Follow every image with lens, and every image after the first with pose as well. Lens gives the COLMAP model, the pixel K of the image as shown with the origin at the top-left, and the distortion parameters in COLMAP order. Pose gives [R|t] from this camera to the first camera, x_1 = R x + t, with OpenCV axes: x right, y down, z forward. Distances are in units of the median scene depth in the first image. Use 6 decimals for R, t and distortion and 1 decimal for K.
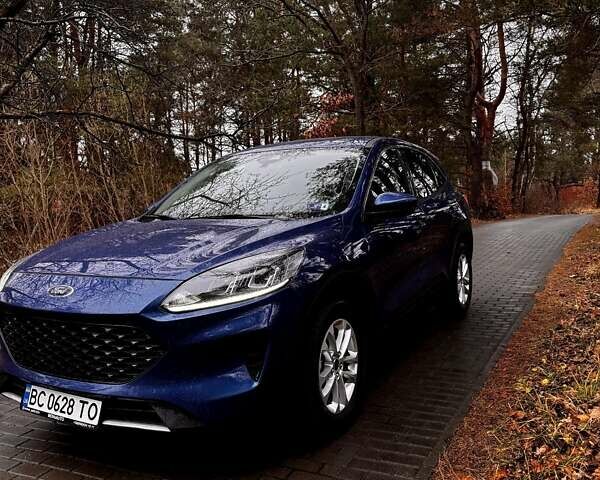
lens RADIAL K [[567.6, 0, 297.5], [0, 567.6, 232.2], [0, 0, 1]] dist [0.141767, -0.319030]
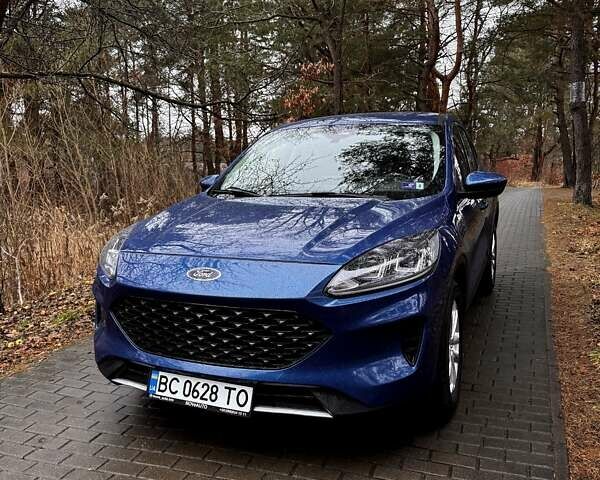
lens RADIAL K [[567.6, 0, 297.5], [0, 567.6, 232.2], [0, 0, 1]] dist [0.141767, -0.319030]
pose [[0.993267, 0.009744, 0.115435, -0.355974], [-0.016347, 0.998275, 0.056393, -0.021968], [-0.114687, -0.057901, 0.991713, 0.046355]]
